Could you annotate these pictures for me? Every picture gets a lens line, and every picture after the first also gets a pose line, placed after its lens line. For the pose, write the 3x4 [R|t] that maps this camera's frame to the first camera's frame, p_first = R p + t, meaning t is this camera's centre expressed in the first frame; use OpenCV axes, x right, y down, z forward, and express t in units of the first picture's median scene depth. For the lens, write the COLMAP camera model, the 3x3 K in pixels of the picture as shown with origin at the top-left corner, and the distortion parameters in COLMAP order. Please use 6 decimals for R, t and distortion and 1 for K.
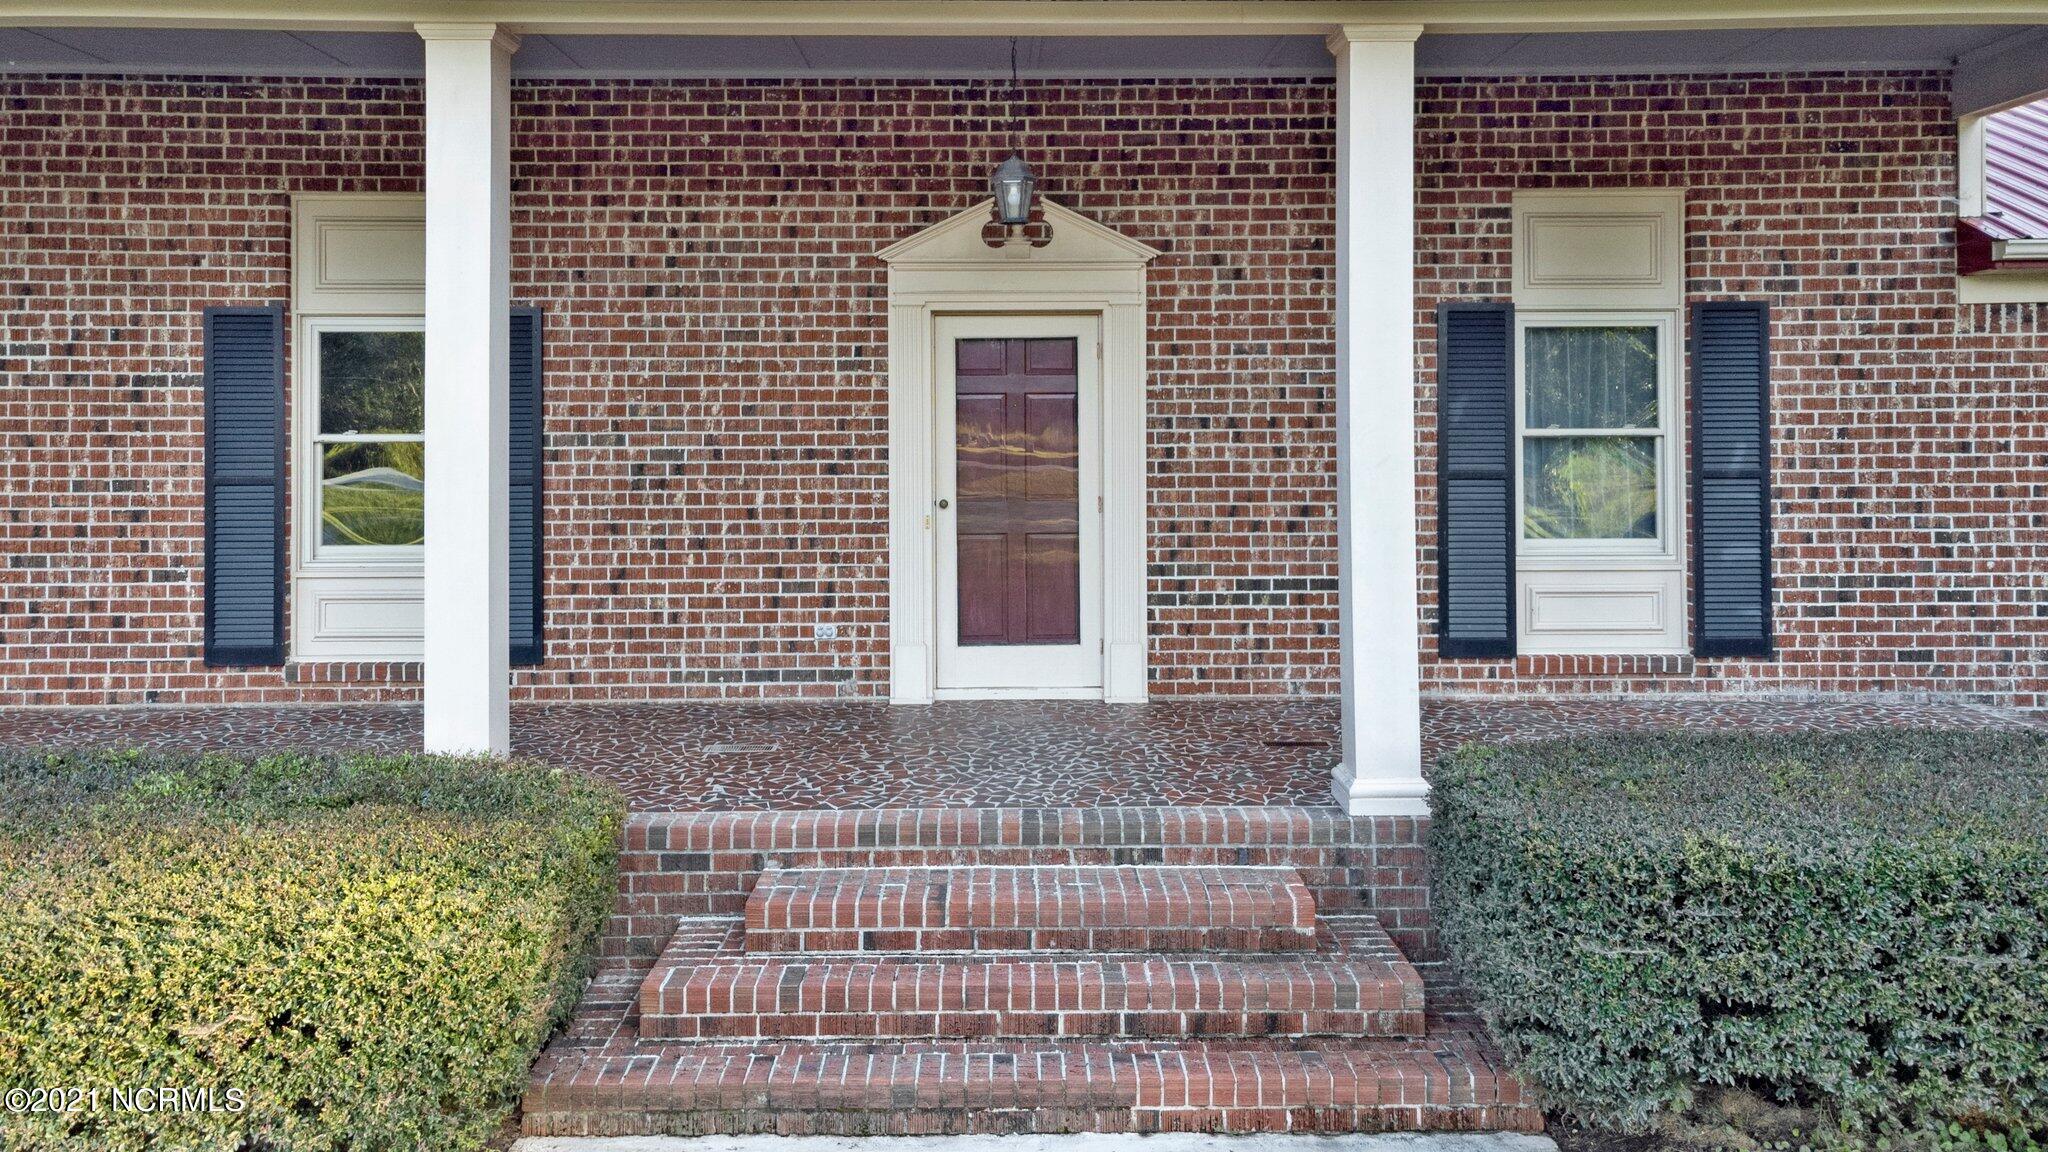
lens RADIAL K [[1566.6, 0, 1018.7], [0, 1566.6, 528.2], [0, 0, 1]] dist [0.054228, 0.002605]
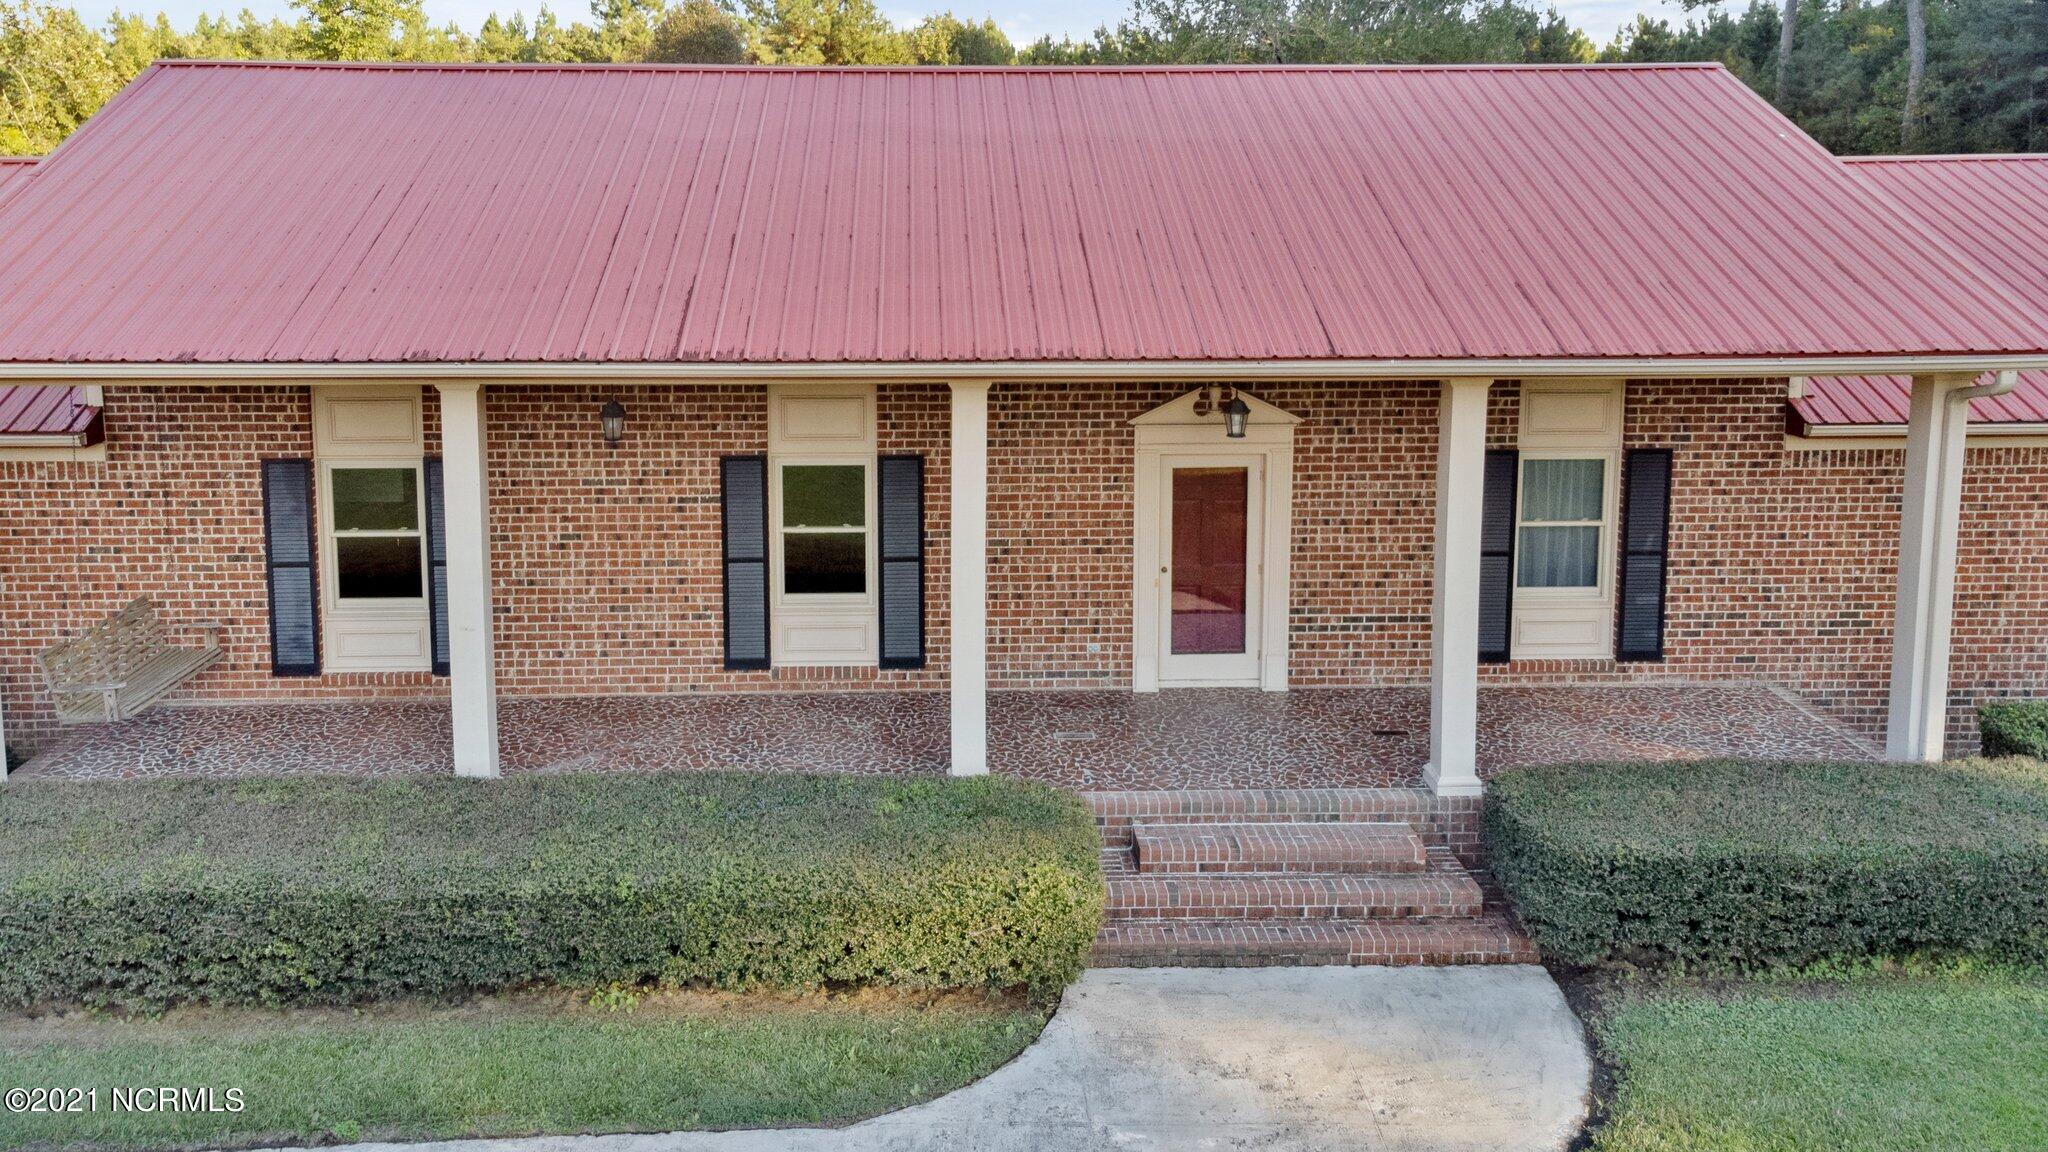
lens RADIAL K [[1550.6, 0, 971.1], [0, 1550.6, 480.6], [0, 0, 1]] dist [0.065604, -0.080906]
pose [[0.999718, -0.000624, 0.023744, -0.290378], [-0.002514, 0.991260, 0.131898, -0.323319], [-0.023619, -0.131920, 0.990979, -0.590187]]
